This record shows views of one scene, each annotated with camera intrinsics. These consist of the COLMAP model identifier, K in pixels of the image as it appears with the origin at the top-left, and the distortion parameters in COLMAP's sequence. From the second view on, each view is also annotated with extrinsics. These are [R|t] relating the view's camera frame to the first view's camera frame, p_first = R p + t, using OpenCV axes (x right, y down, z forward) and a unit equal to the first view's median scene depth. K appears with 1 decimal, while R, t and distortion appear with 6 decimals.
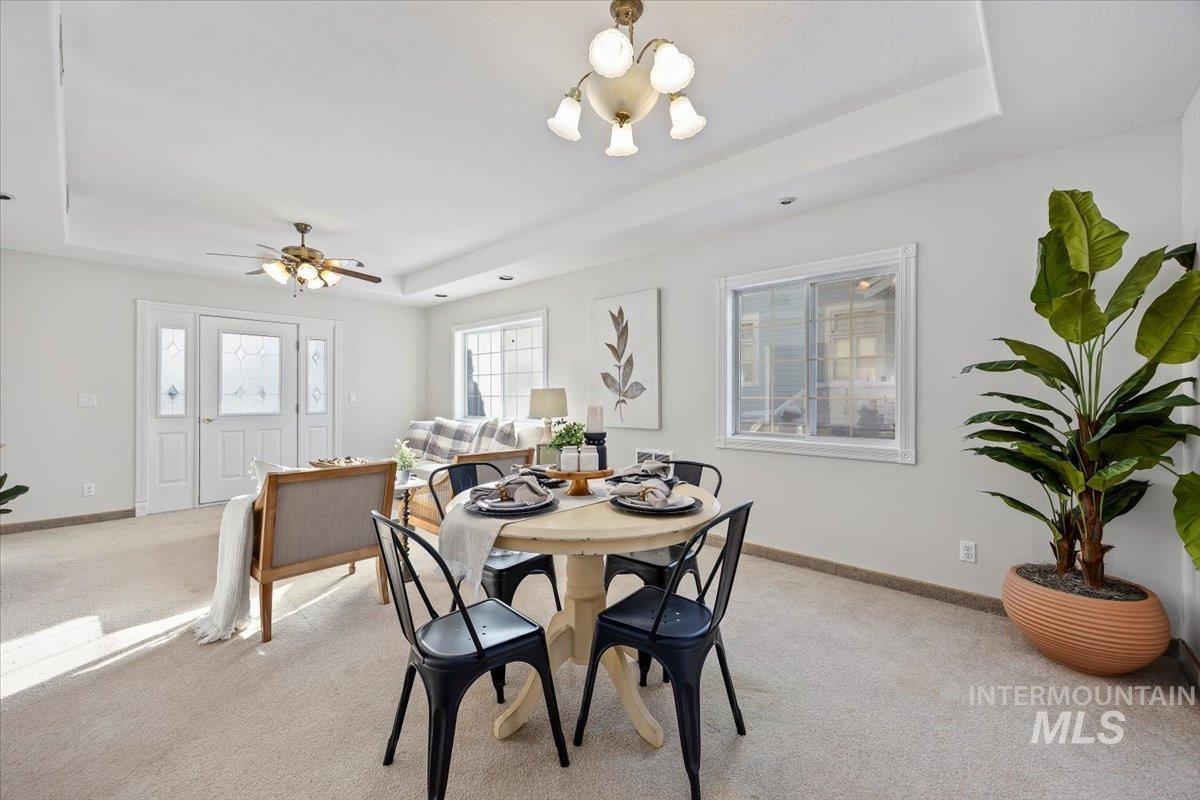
lens RADIAL K [[481.1, 0, 603.4], [0, 481.1, 390.6], [0, 0, 1]] dist [-0.000847, -0.000192]
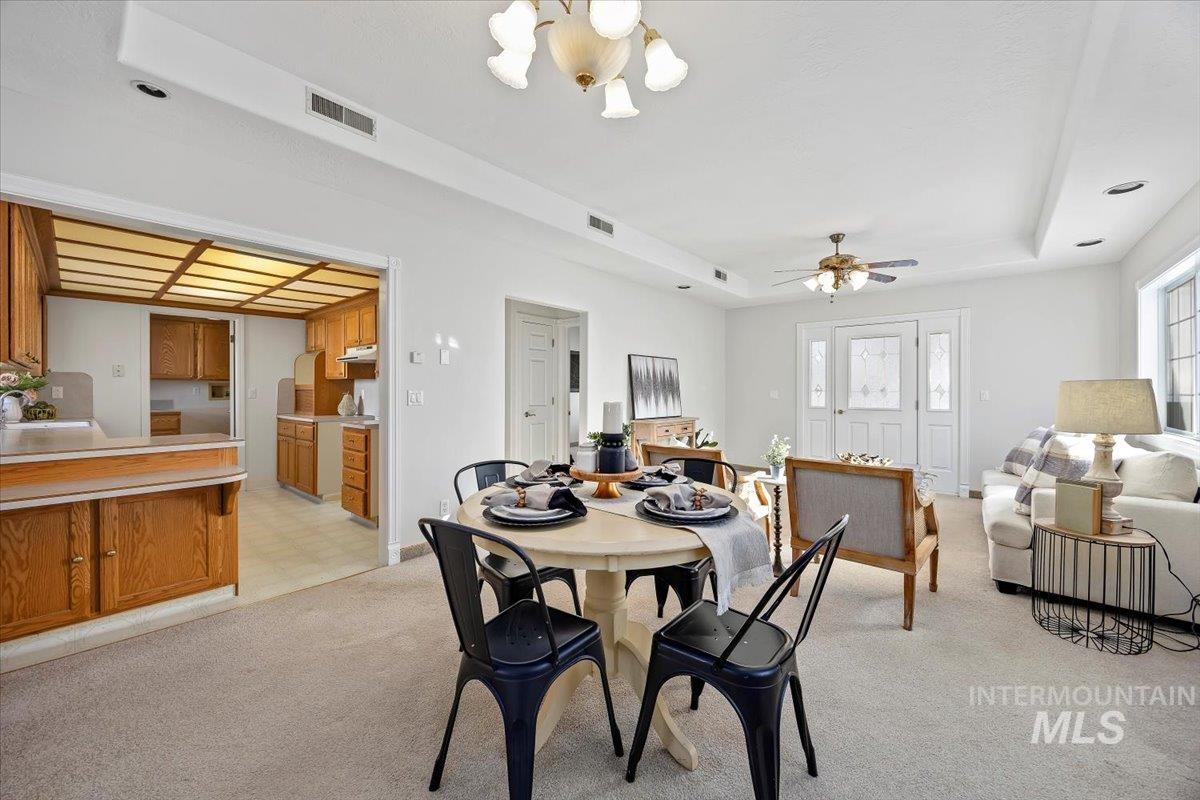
lens RADIAL K [[452.5, 0, 599.8], [0, 452.5, 395.5], [0, 0, 1]] dist [-0.002327, -0.000188]
pose [[0.035960, 0.009175, -0.999311, 0.725431], [0.009329, 0.999911, 0.009516, 0.005112], [0.999310, -0.009665, 0.035871, 0.813404]]
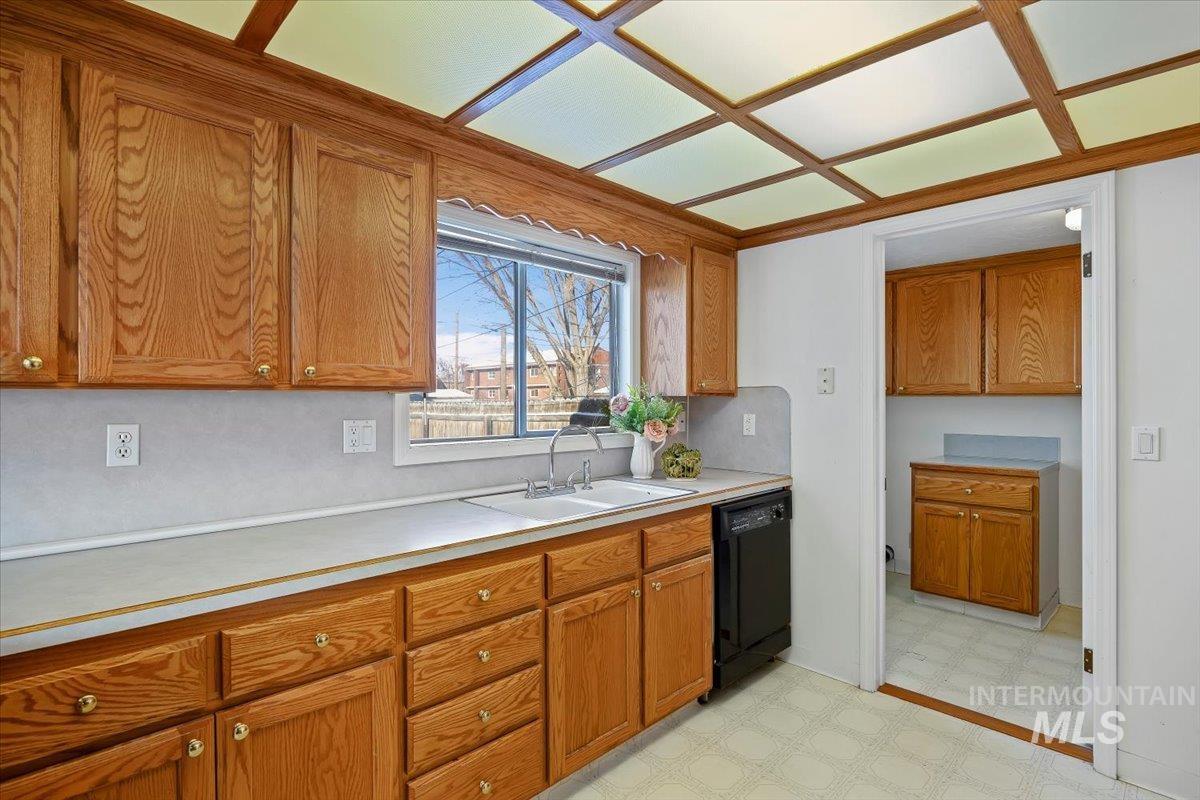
lens RADIAL K [[581.9, 0, 601.3], [0, 581.9, 401.7], [0, 0, 1]] dist [-0.010999, 0.000208]
pose [[-0.998713, -0.004958, 0.050475, -1.022729], [-0.005335, 0.999959, -0.007339, -0.052891], [-0.050437, -0.007598, -0.998698, -0.081277]]
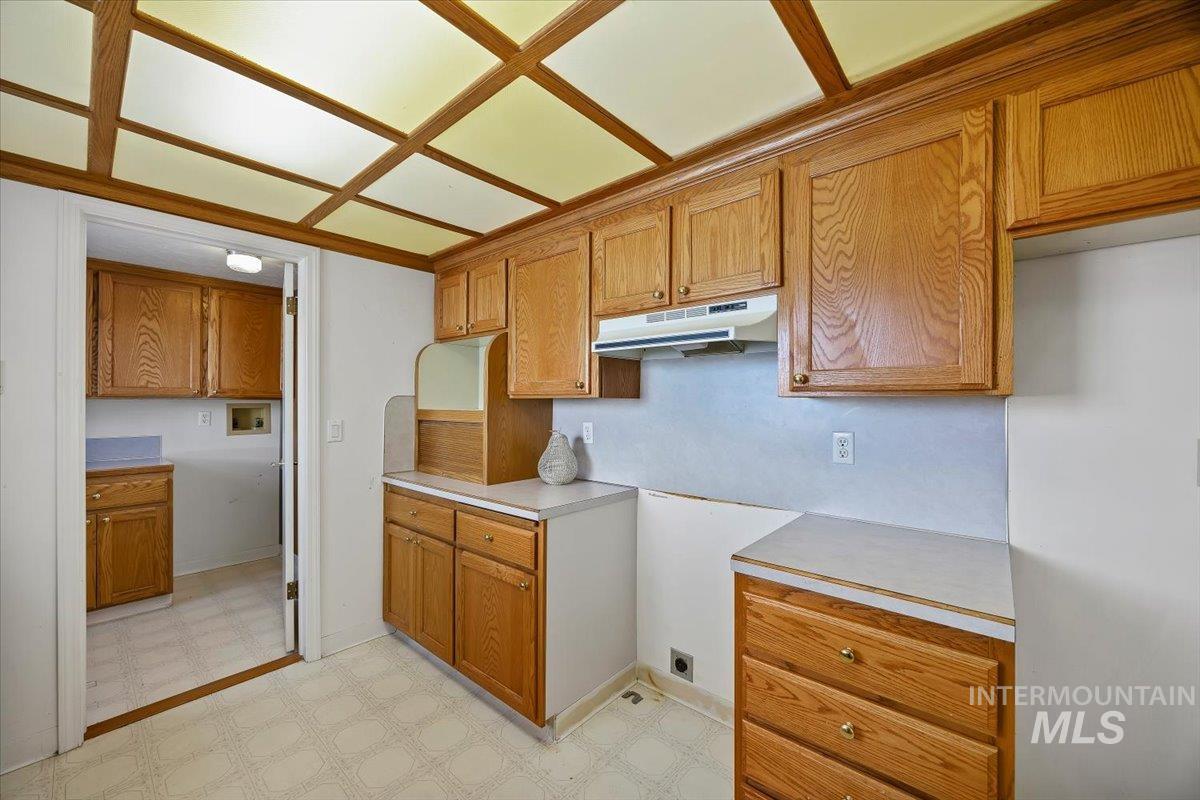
lens RADIAL K [[462.3, 0, 600.0], [0, 462.3, 400.0], [0, 0, 1]] dist [-0.002250, -0.000128]
pose [[0.025810, -0.009867, -0.999618, -0.697297], [0.010271, 0.999901, -0.009605, -0.056104], [0.999614, -0.010020, 0.025909, -0.394351]]
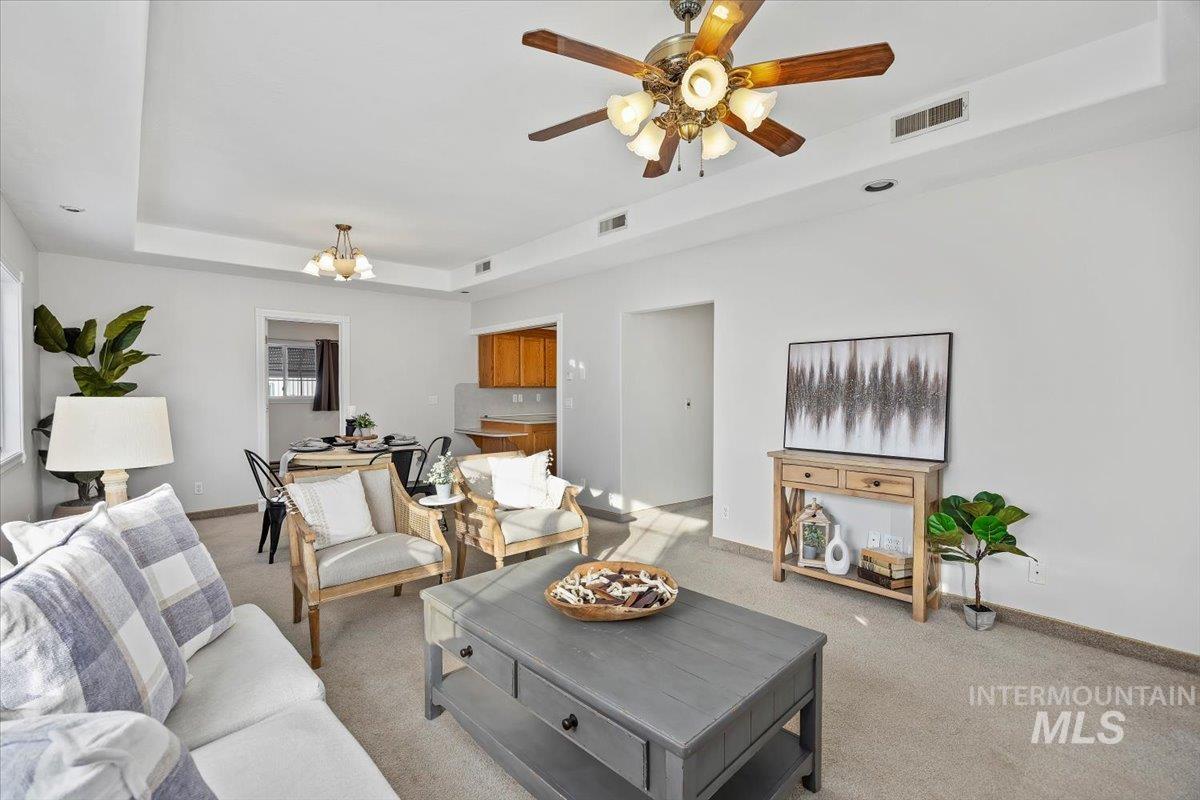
lens RADIAL K [[547.1, 0, 600.0], [0, 547.1, 400.0], [0, 0, 1]] dist [-0.002099, -0.000352]
pose [[-0.995924, -0.001725, 0.090181, -1.156699], [-0.001093, 0.999974, 0.007059, -0.012417], [-0.090191, 0.006931, -0.995900, 2.903522]]
